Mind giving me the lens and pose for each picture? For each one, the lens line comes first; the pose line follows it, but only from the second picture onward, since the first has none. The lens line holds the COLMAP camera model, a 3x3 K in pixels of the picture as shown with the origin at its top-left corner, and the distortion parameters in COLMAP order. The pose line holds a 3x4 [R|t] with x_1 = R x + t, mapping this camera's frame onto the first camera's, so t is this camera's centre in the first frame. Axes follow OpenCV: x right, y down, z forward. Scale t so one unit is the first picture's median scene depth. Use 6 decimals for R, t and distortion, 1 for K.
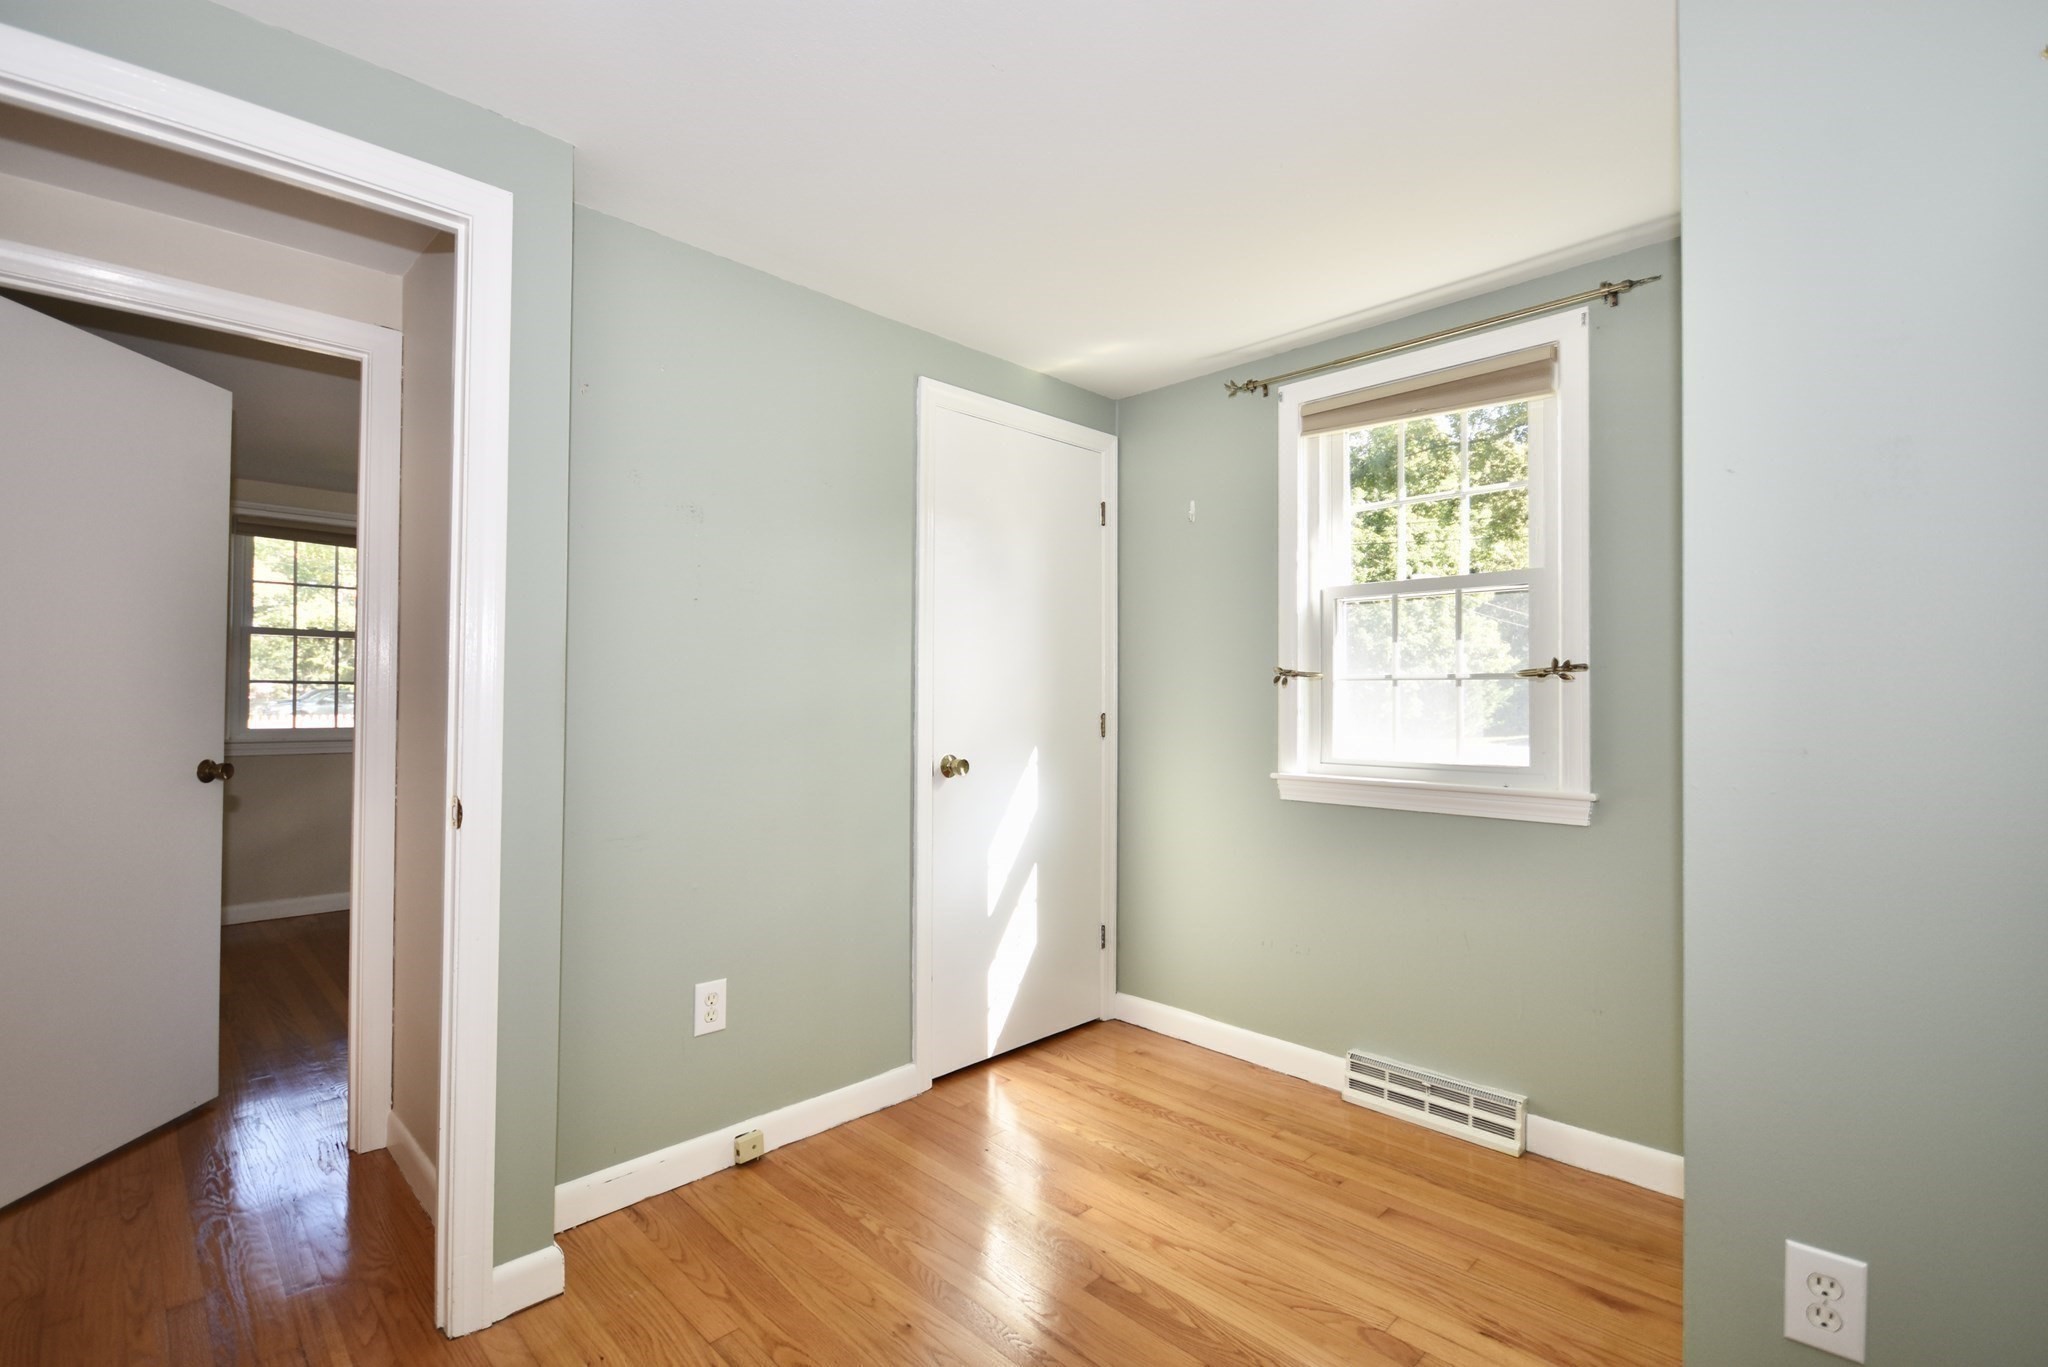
lens RADIAL K [[941.3, 0, 1024.0], [0, 941.3, 683.5], [0, 0, 1]] dist [0.001077, 0.000508]
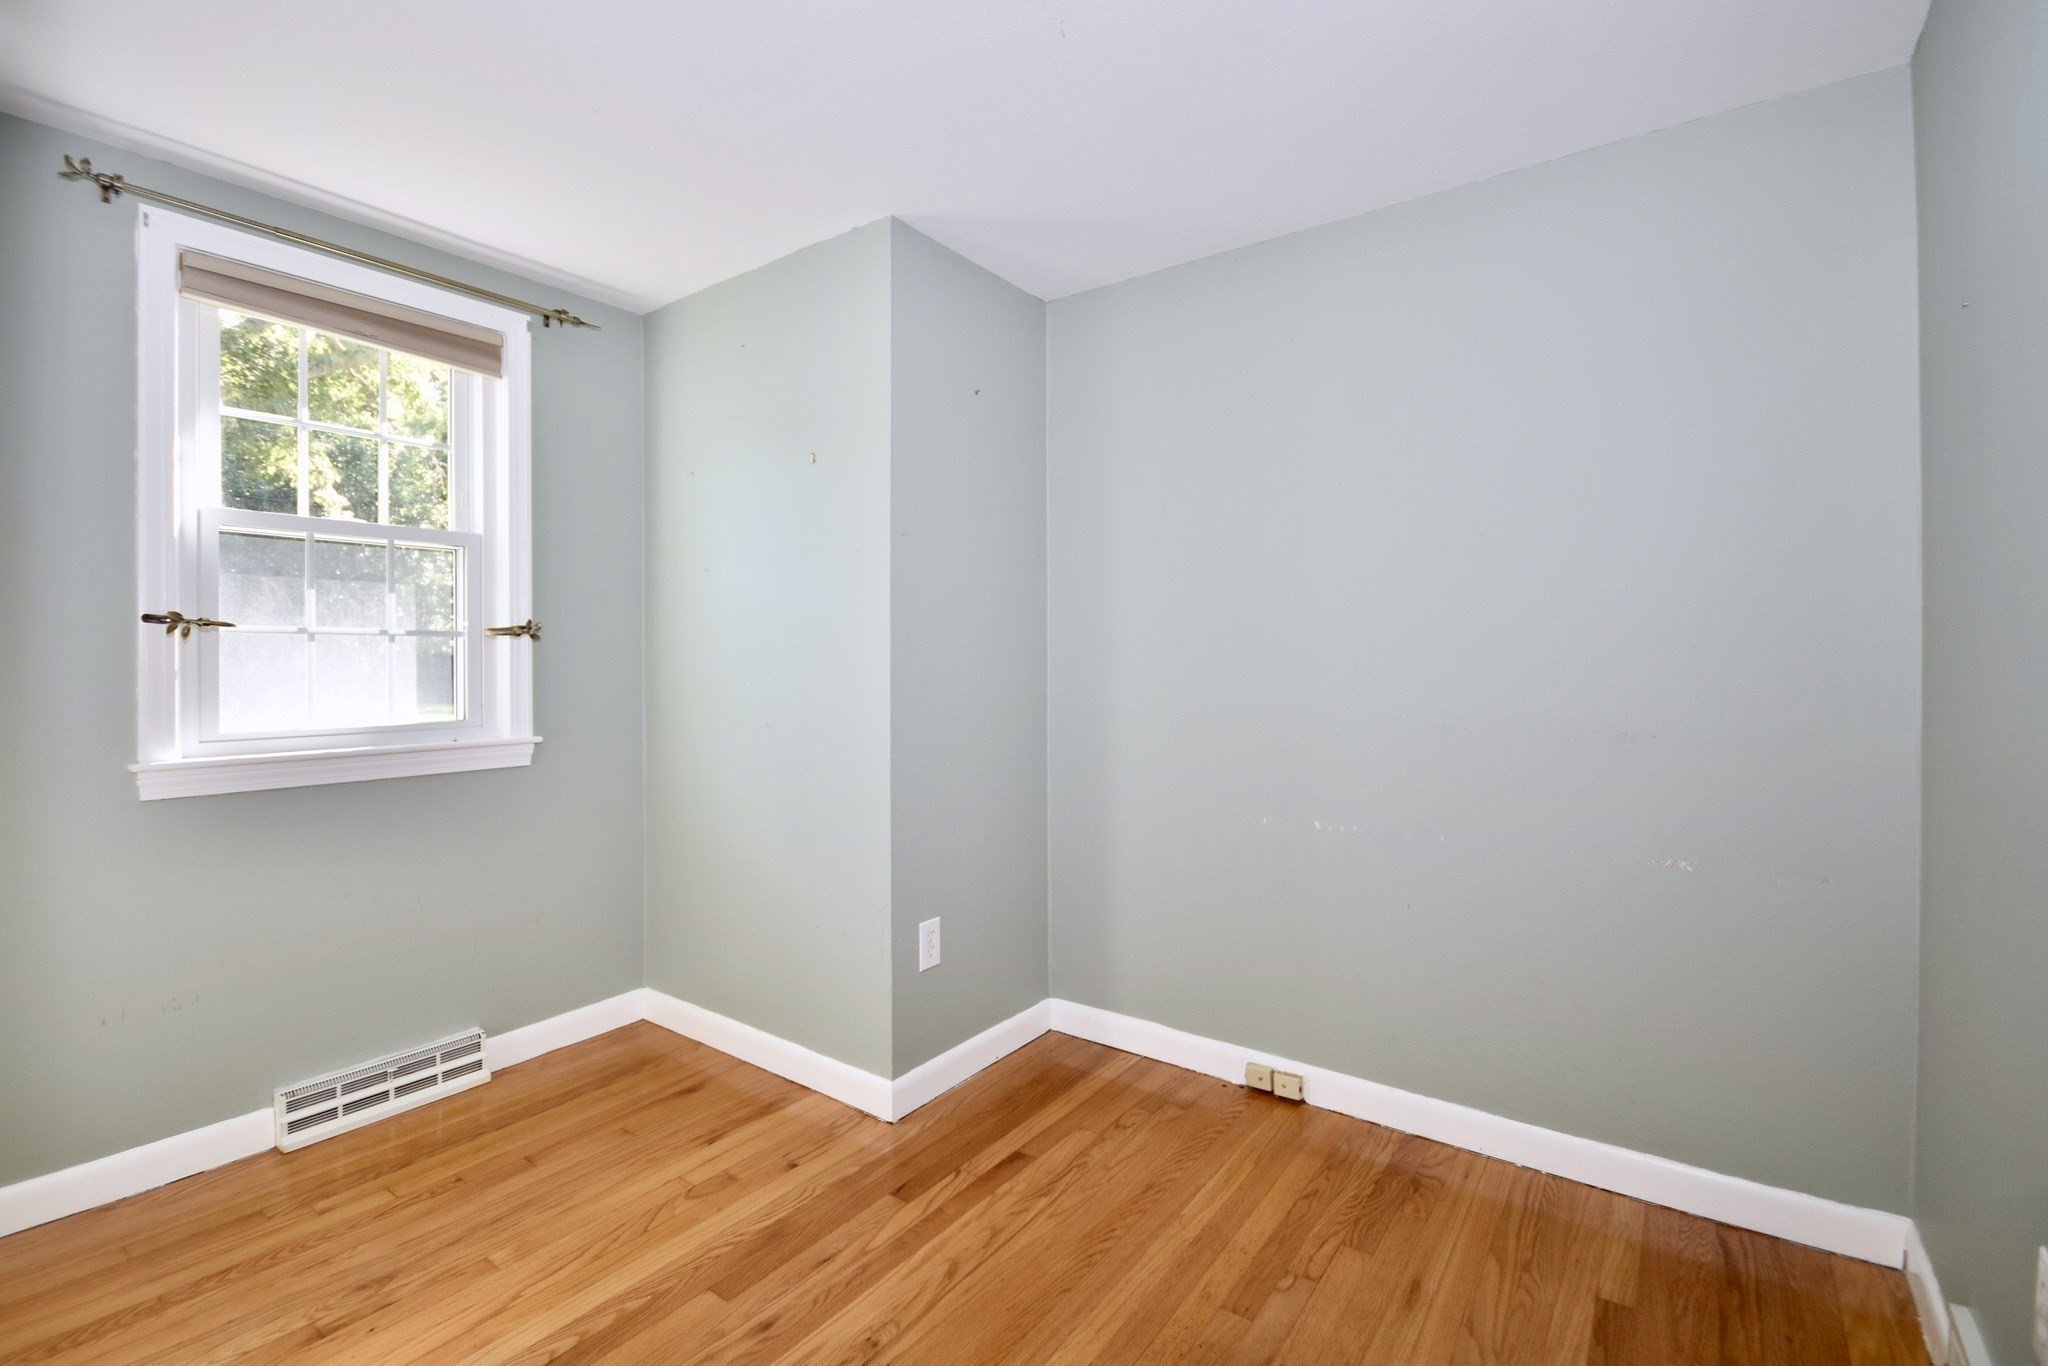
lens RADIAL K [[899.4, 0, 1021.7], [0, 899.4, 659.1], [0, 0, 1]] dist [-0.003383, -0.001168]
pose [[-0.157180, -0.002322, 0.987567, -0.582579], [-0.012450, 0.999922, 0.000370, 0.012439], [-0.987491, -0.012237, -0.157197, 0.566851]]
